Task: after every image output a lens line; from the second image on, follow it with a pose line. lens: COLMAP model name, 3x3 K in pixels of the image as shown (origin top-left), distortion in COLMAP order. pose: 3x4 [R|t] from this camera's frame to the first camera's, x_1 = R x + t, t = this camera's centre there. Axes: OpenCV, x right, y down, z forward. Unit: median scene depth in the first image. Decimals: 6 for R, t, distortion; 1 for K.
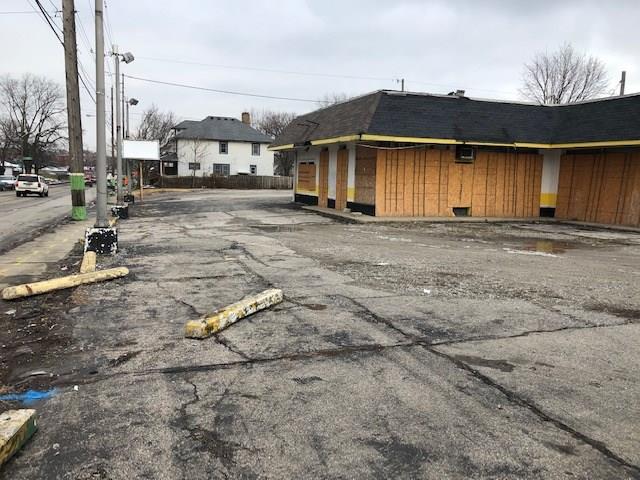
lens RADIAL K [[538.5, 0, 315.3], [0, 538.5, 246.1], [0, 0, 1]] dist [0.015786, 0.023902]
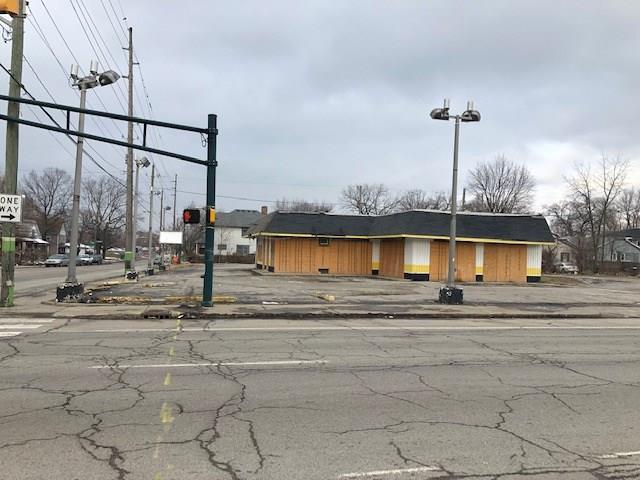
lens RADIAL K [[528.2, 0, 319.7], [0, 528.2, 238.8], [0, 0, 1]] dist [0.043620, -0.030894]
pose [[0.996464, -0.001634, -0.084002, 0.119466], [-0.011914, 0.986960, -0.160525, 0.035169], [0.083169, 0.160958, 0.983451, -0.243923]]
